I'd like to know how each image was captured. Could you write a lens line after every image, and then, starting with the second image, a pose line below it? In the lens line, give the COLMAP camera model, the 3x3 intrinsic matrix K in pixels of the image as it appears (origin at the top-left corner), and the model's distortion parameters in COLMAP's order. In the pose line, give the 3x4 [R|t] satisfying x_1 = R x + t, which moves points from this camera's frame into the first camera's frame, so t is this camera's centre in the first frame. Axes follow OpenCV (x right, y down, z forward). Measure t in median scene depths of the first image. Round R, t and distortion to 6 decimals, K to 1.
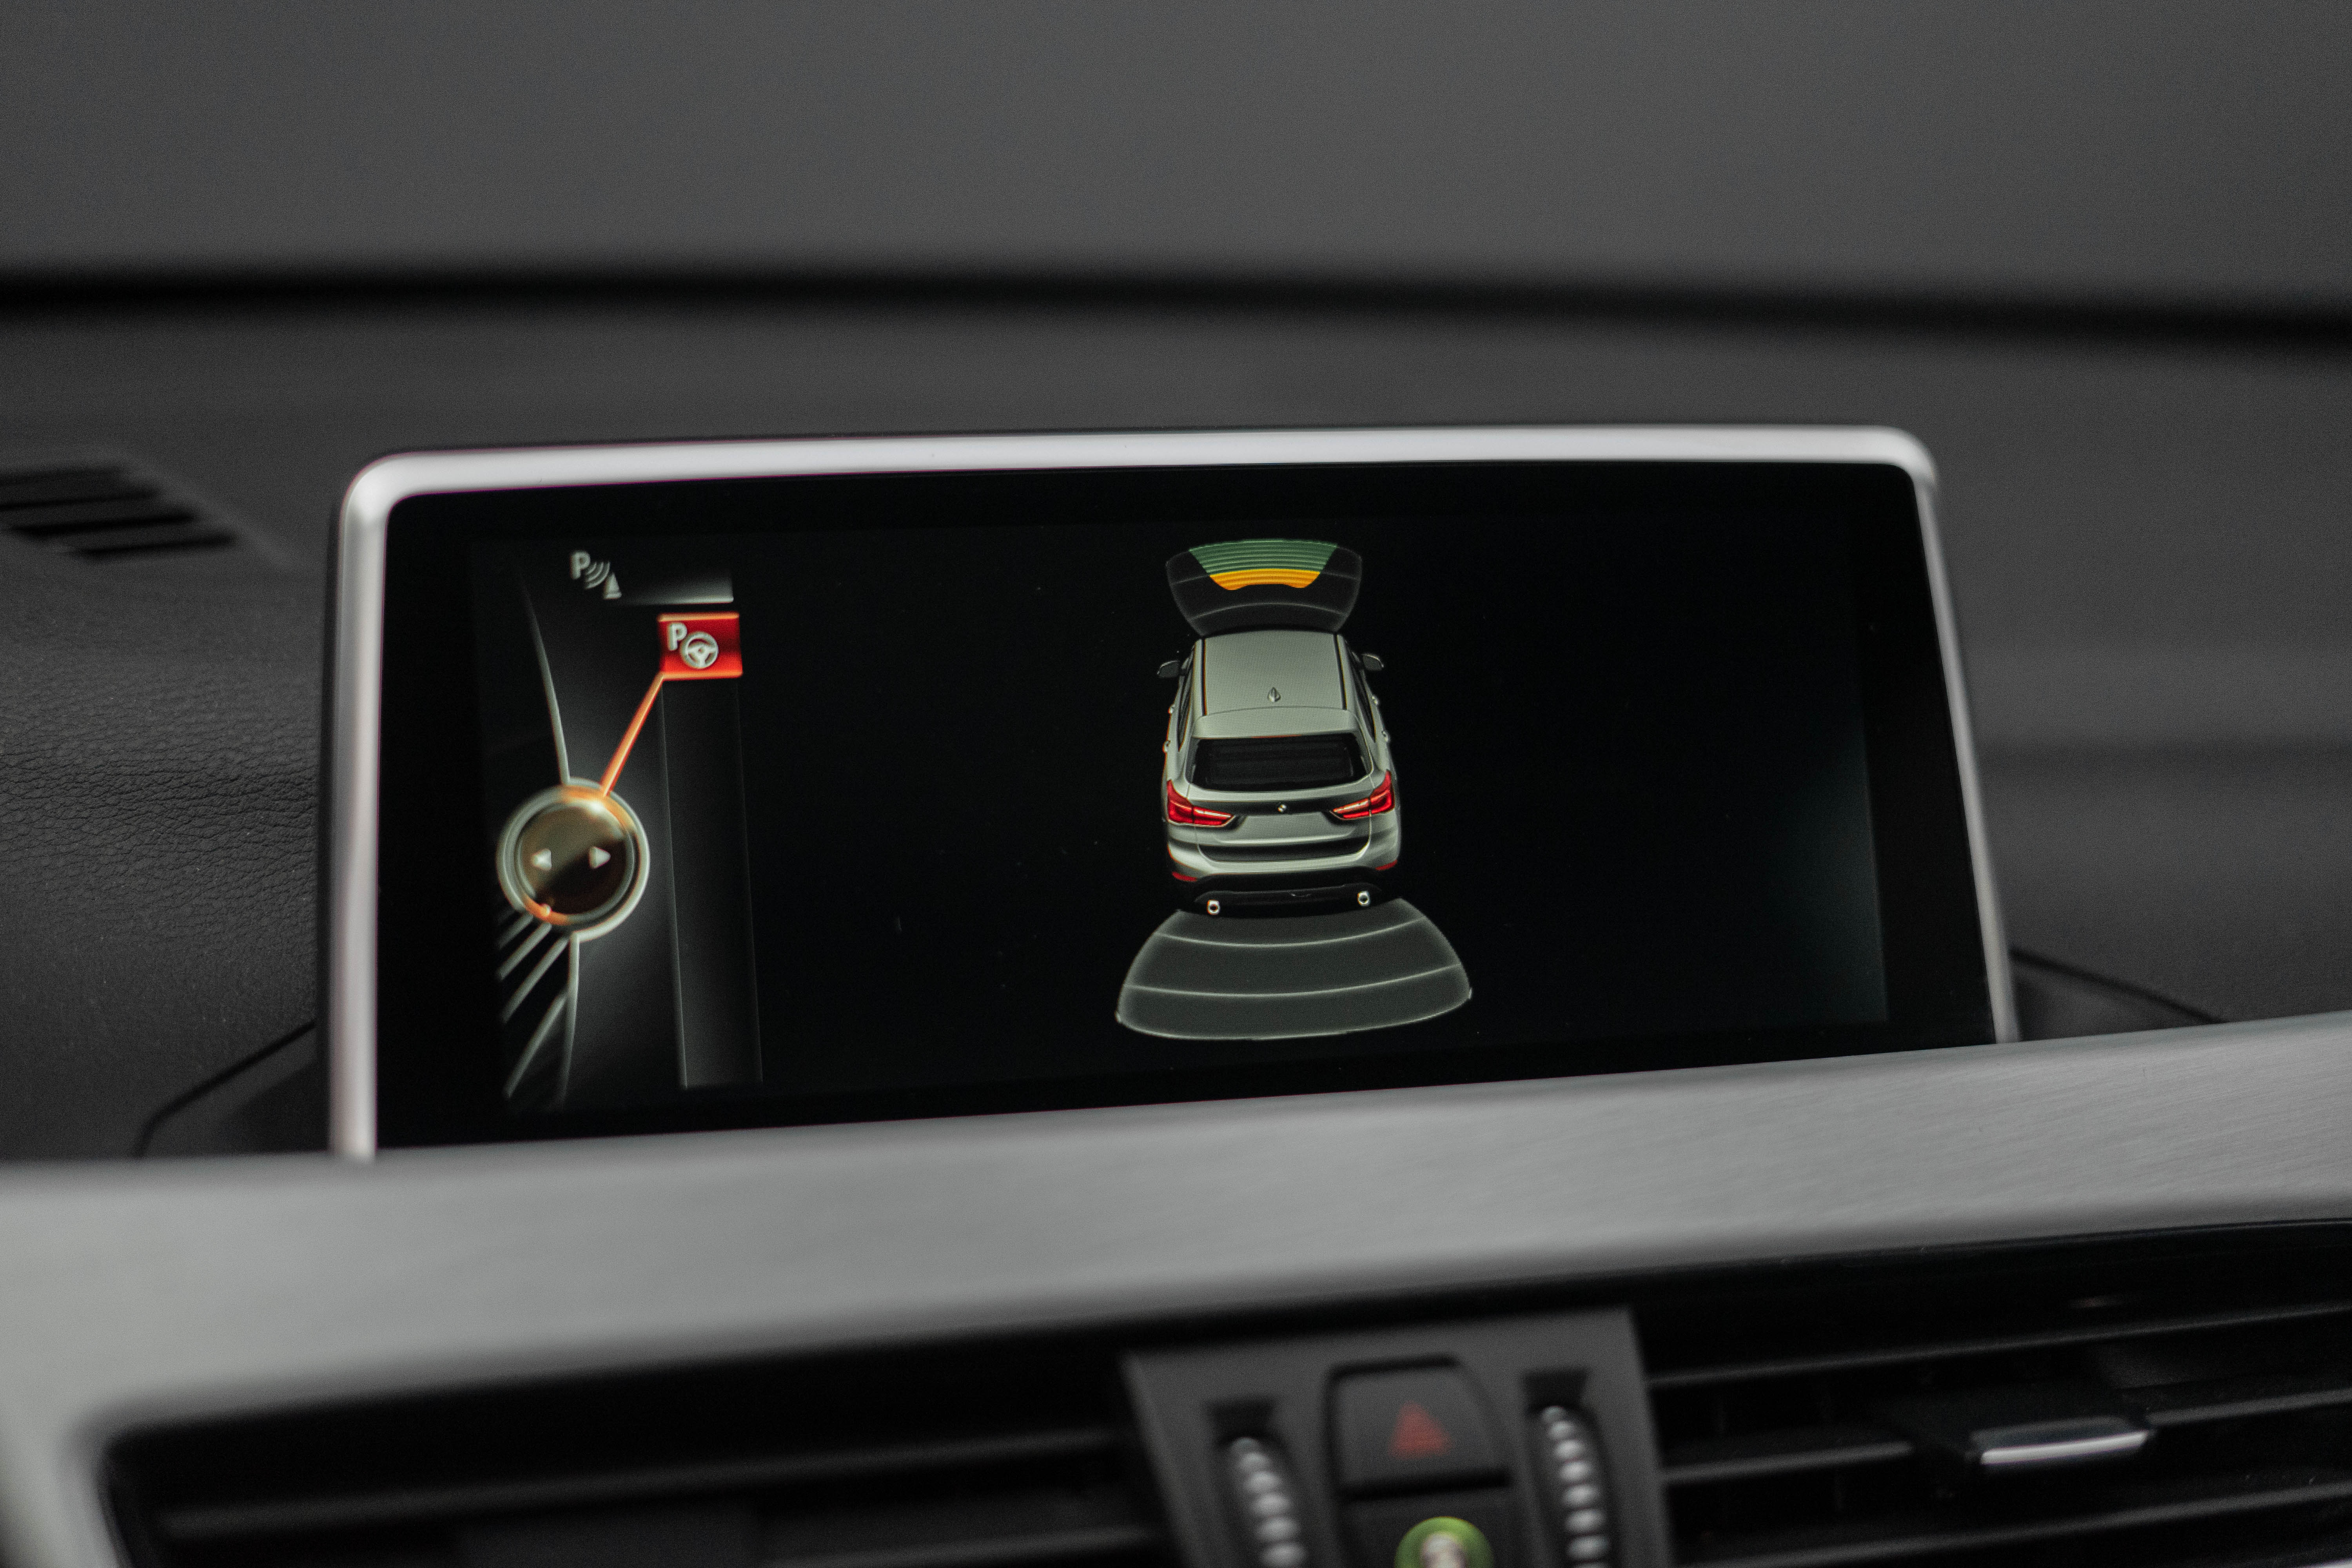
lens RADIAL K [[3795.1, 0, 1135.5], [0, 3795.1, 778.8], [0, 0, 1]] dist [-0.090840, 0.000000]
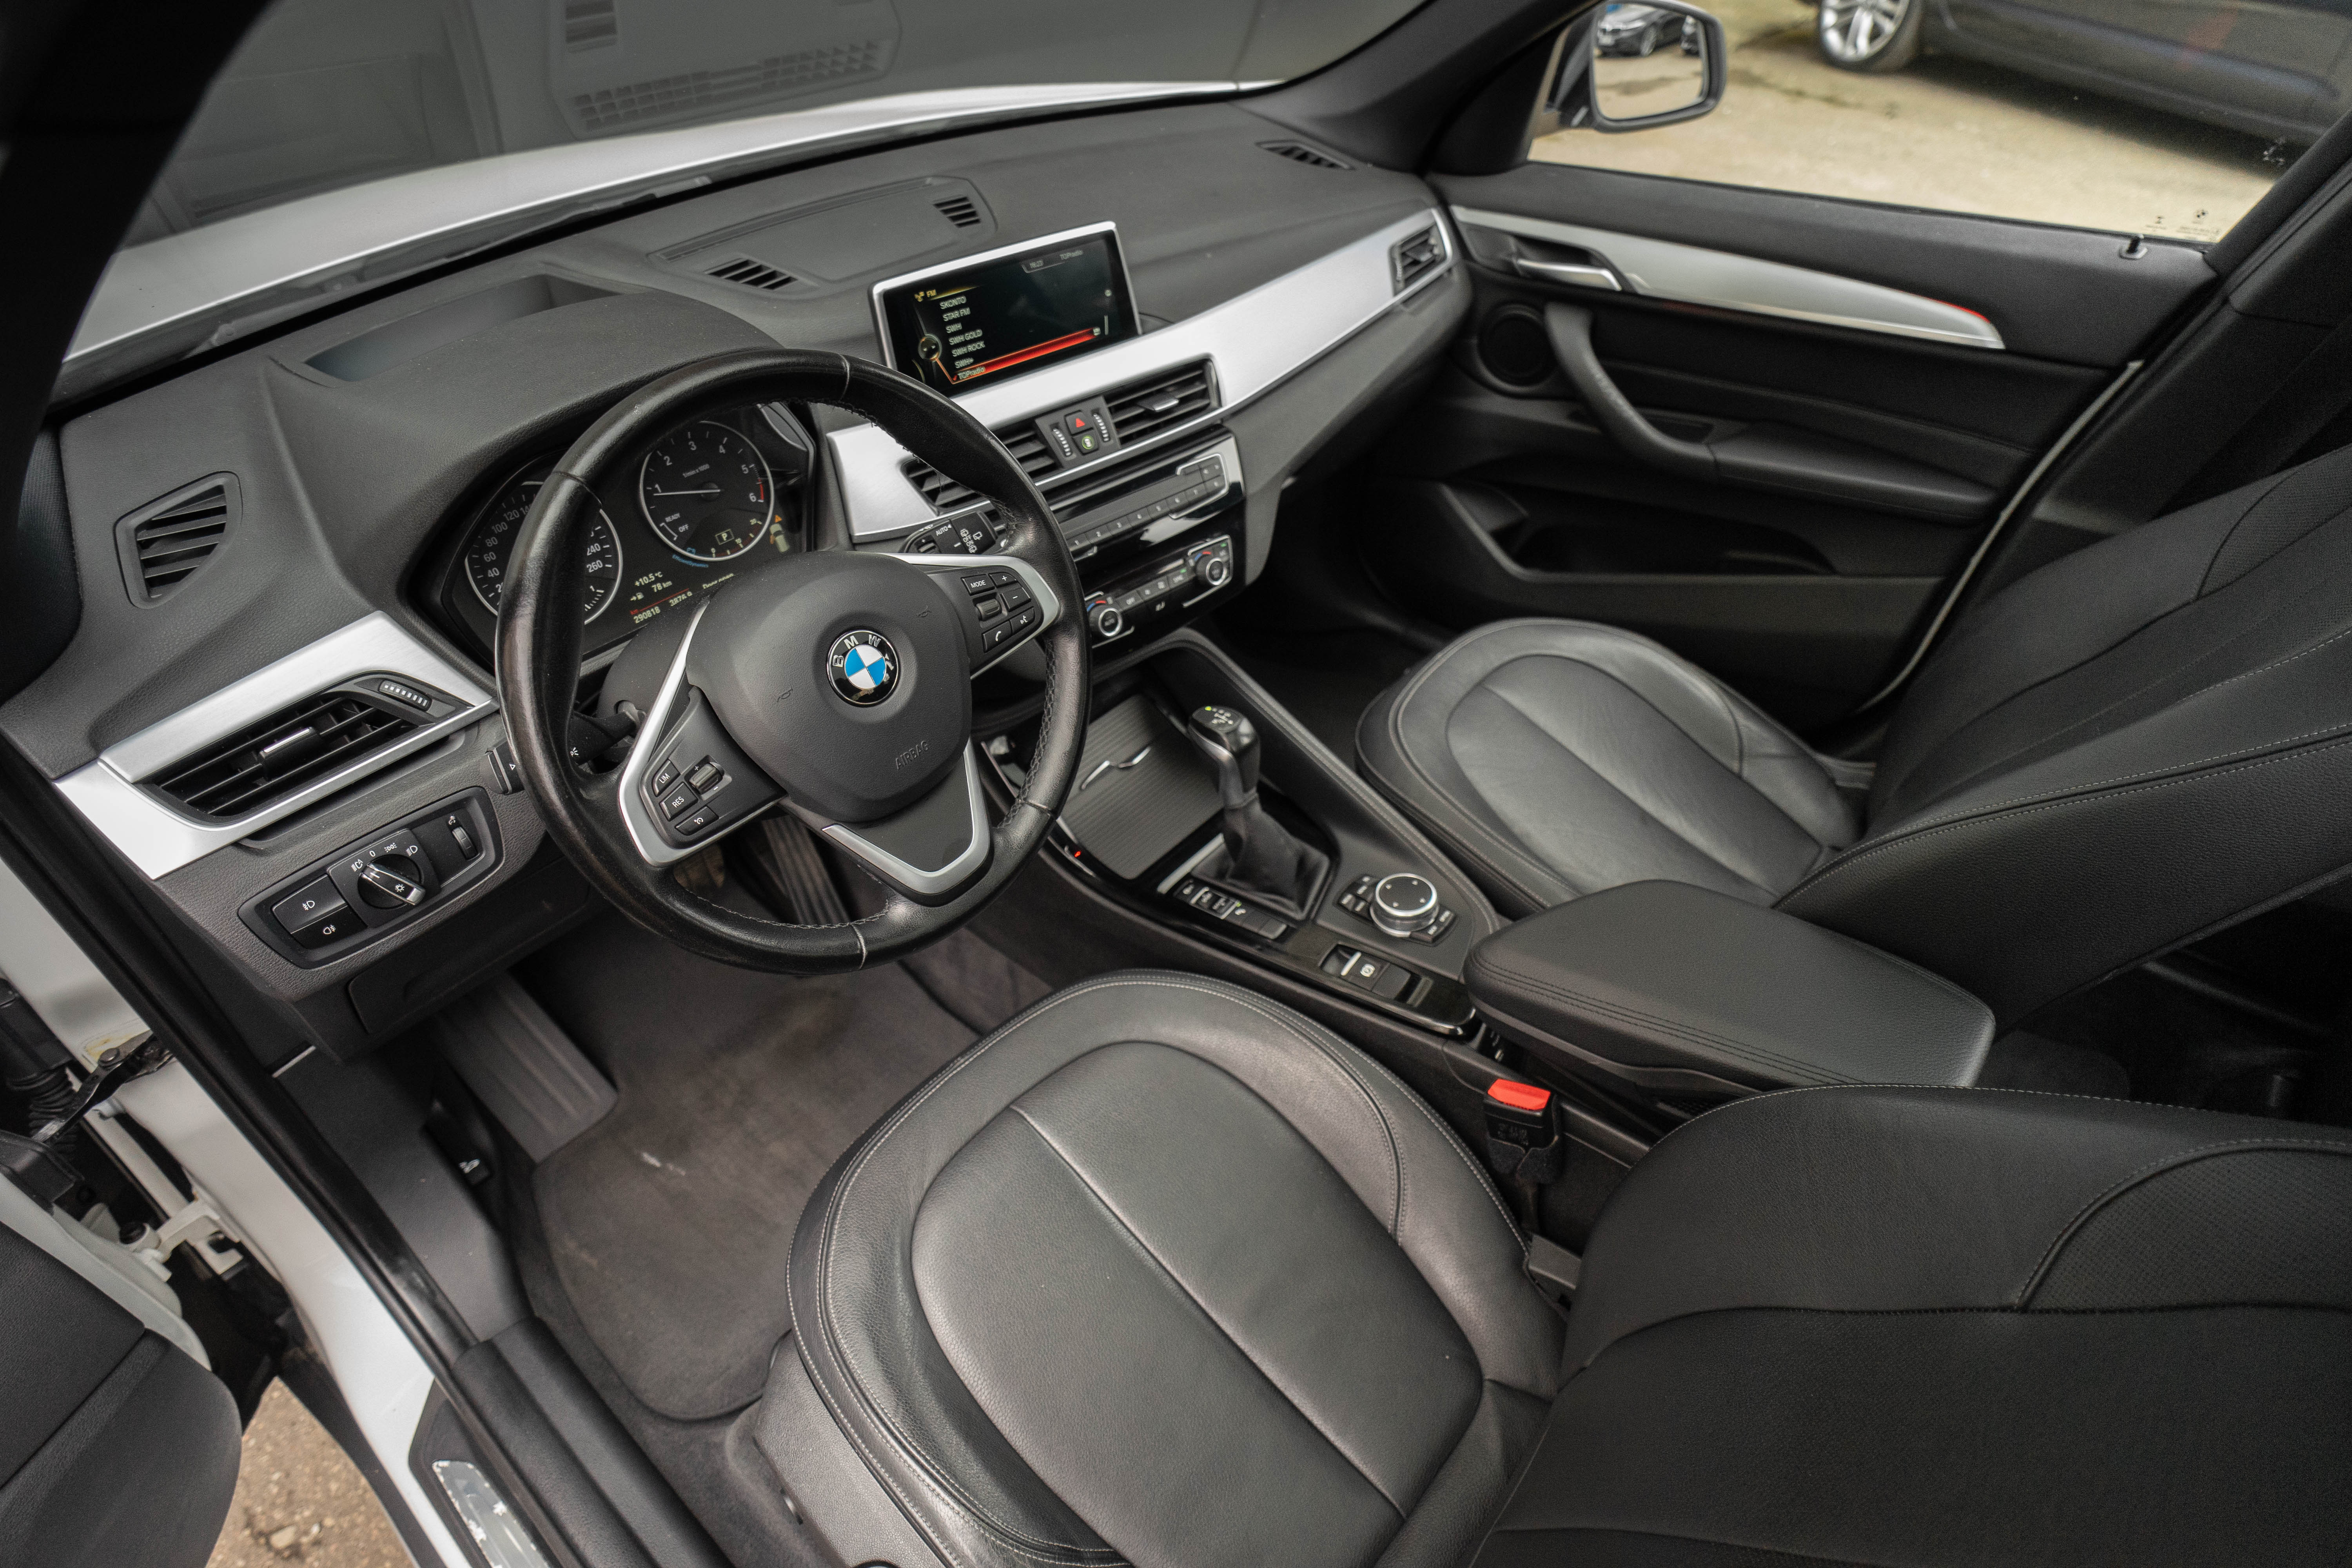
lens RADIAL K [[1217.3, 0, 1194.5], [0, 1217.3, 792.3], [0, 0, 1]] dist [-0.060943, 0.001297]
pose [[0.911593, -0.278144, 0.302710, -0.518352], [0.072834, 0.833980, 0.546966, -0.396772], [-0.404590, -0.476564, 0.780509, -0.953313]]
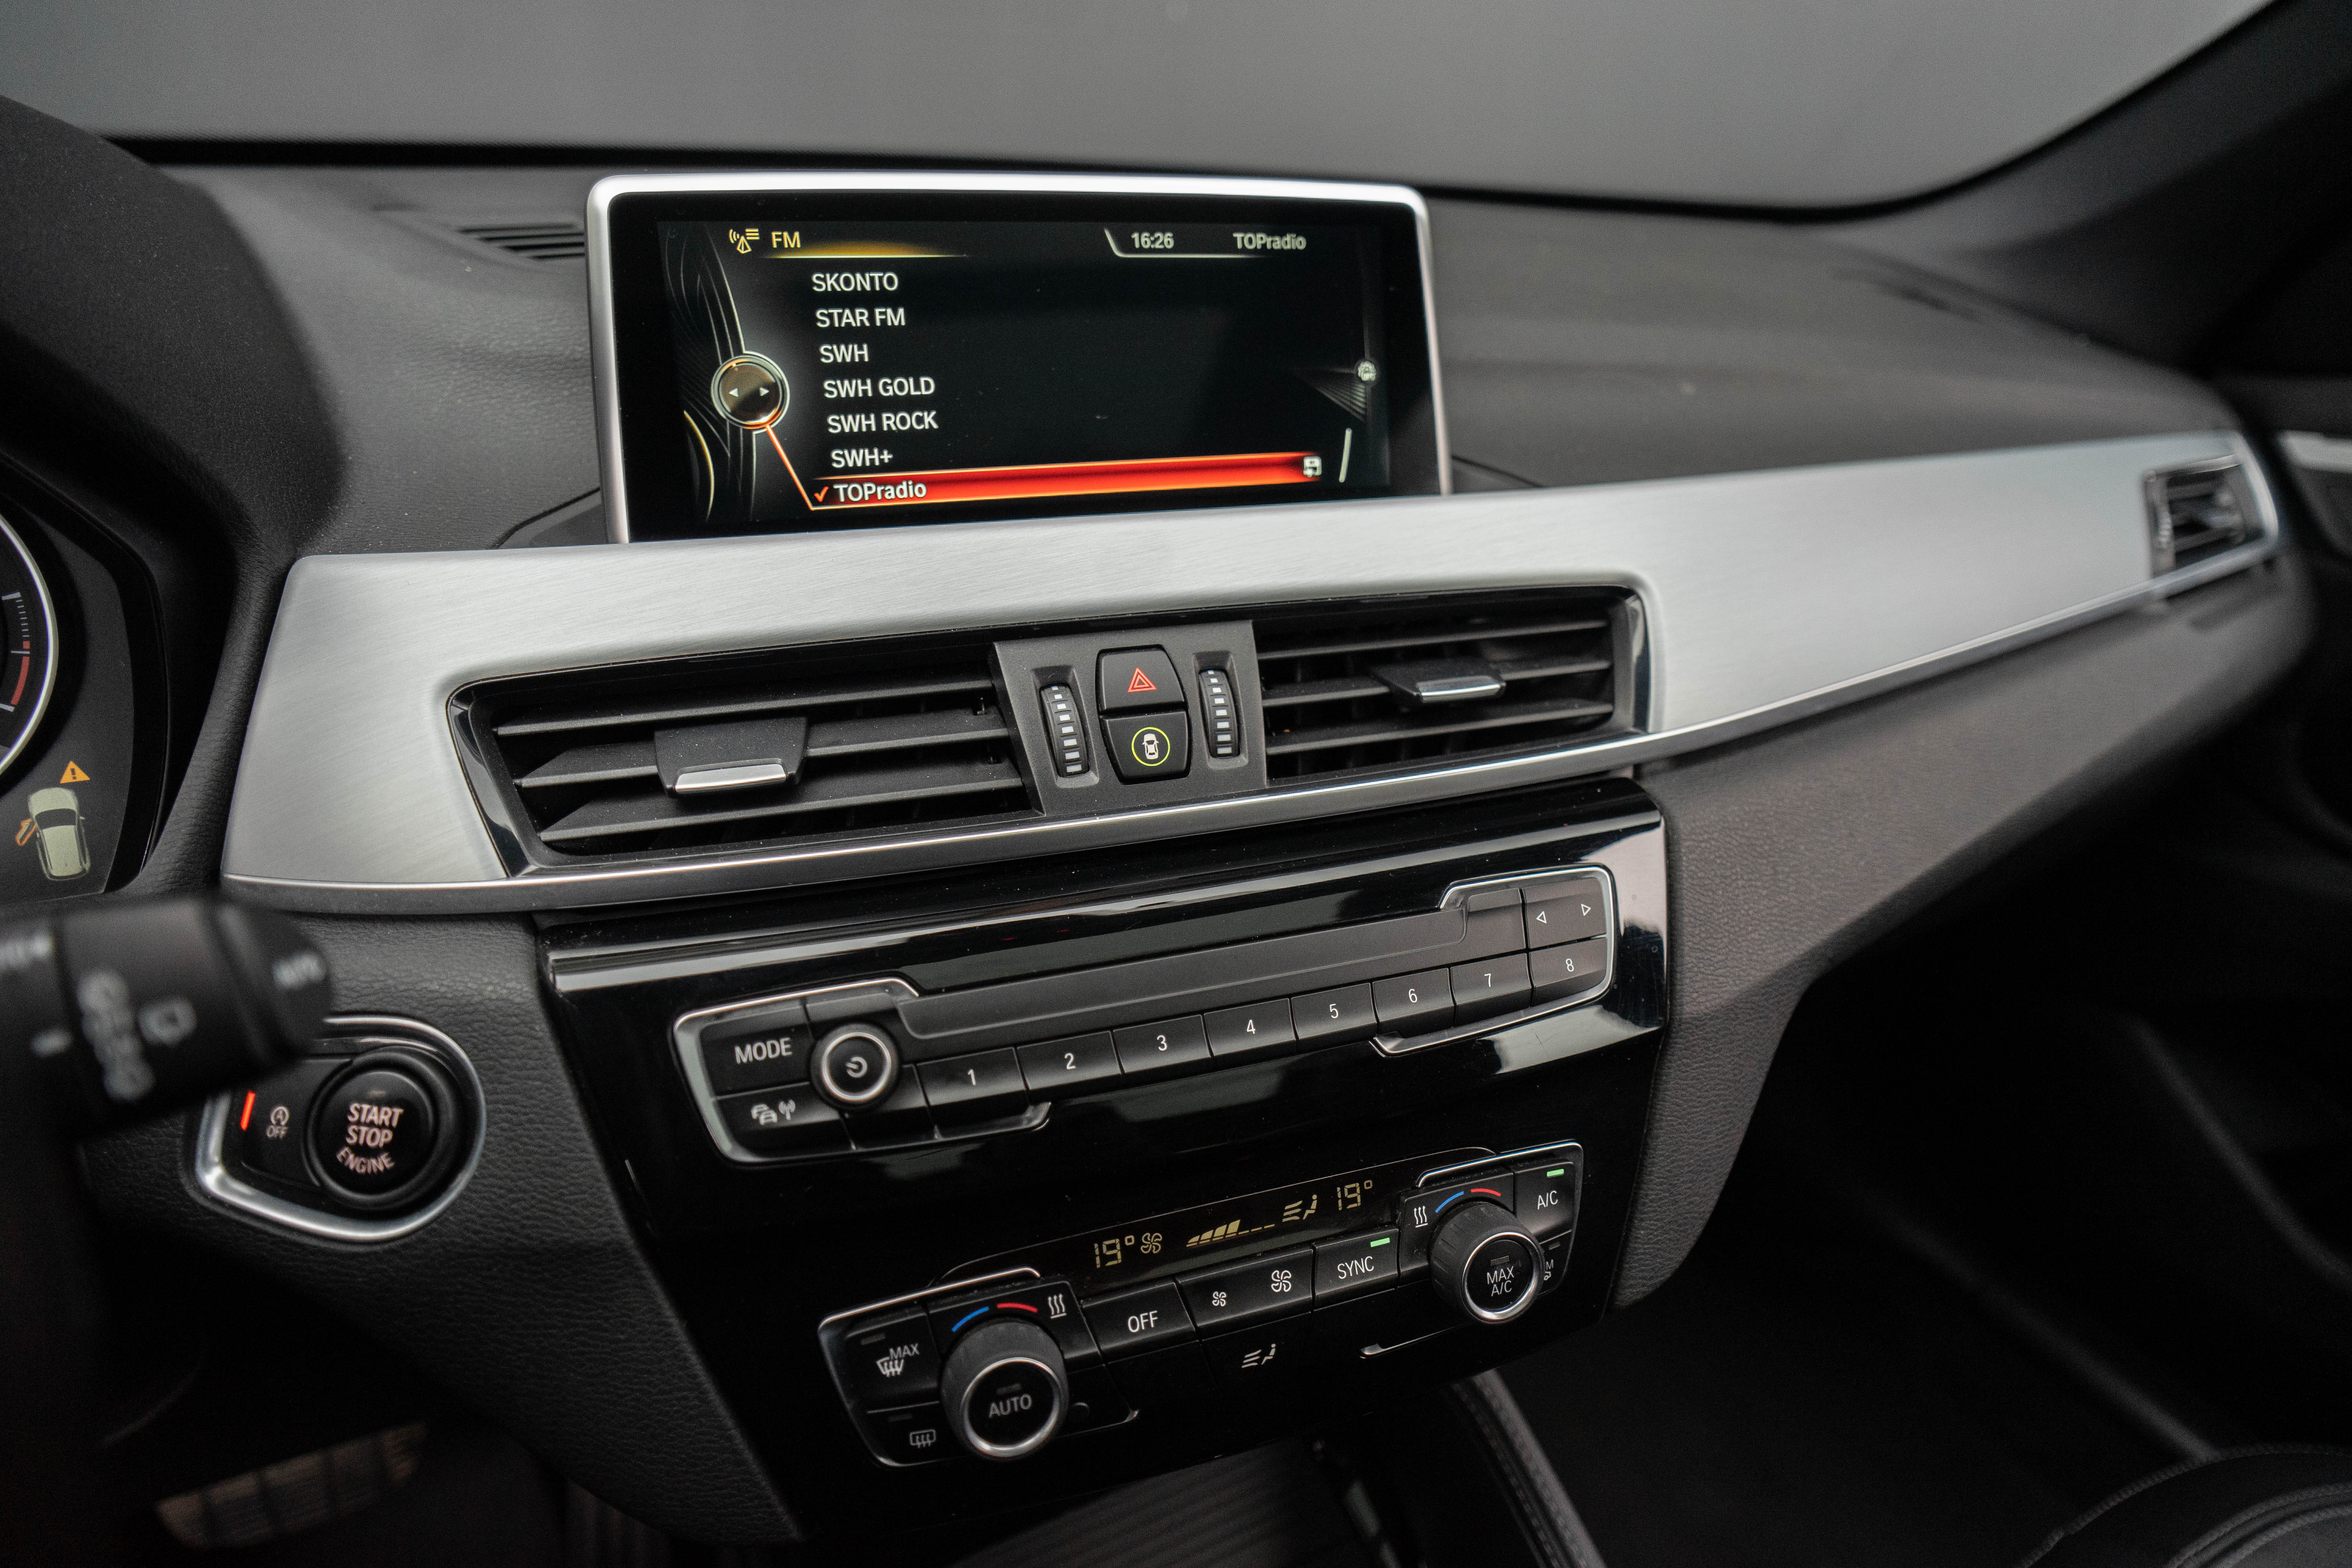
lens RADIAL K [[1234.7, 0, 1187.0], [0, 1234.7, 778.4], [0, 0, 1]] dist [-0.044962, 0.011238]
pose [[0.999906, 0.002348, 0.013518, 0.084626], [-0.005924, 0.962560, 0.271005, 0.040046], [-0.012376, -0.271059, 0.962483, 0.325916]]
